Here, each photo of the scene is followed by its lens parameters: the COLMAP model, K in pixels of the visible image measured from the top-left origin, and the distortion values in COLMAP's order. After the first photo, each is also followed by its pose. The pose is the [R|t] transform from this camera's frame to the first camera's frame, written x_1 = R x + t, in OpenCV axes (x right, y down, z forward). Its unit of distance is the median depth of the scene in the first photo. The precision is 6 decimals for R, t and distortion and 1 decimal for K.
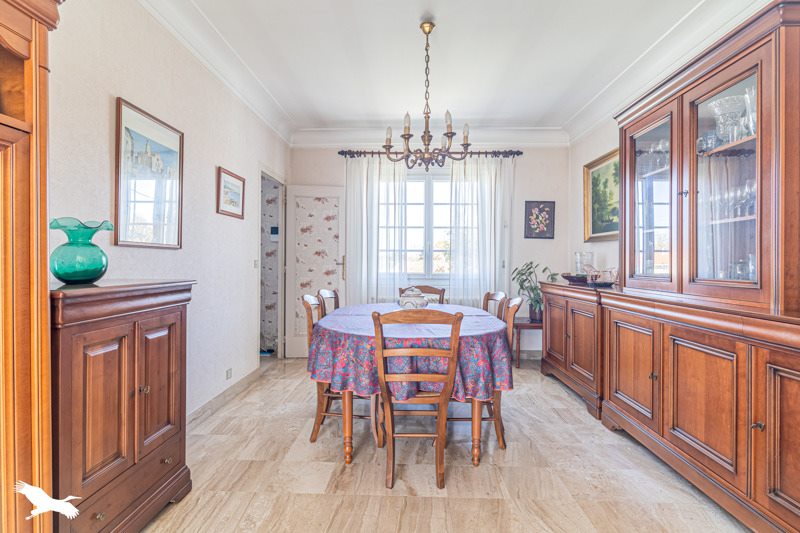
lens RADIAL K [[386.6, 0, 398.8], [0, 386.6, 263.4], [0, 0, 1]] dist [-0.002092, -0.000091]
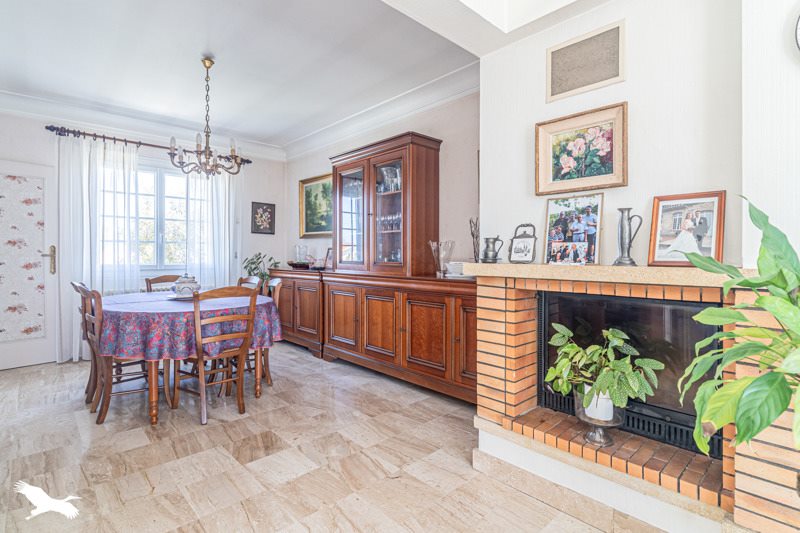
lens RADIAL K [[386.6, 0, 398.8], [0, 386.6, 263.4], [0, 0, 1]] dist [-0.002092, -0.000091]
pose [[0.706178, -0.019713, 0.707759, -0.317457], [0.003473, 0.999697, 0.024379, 0.001070], [-0.708025, -0.014758, 0.706033, -0.260516]]
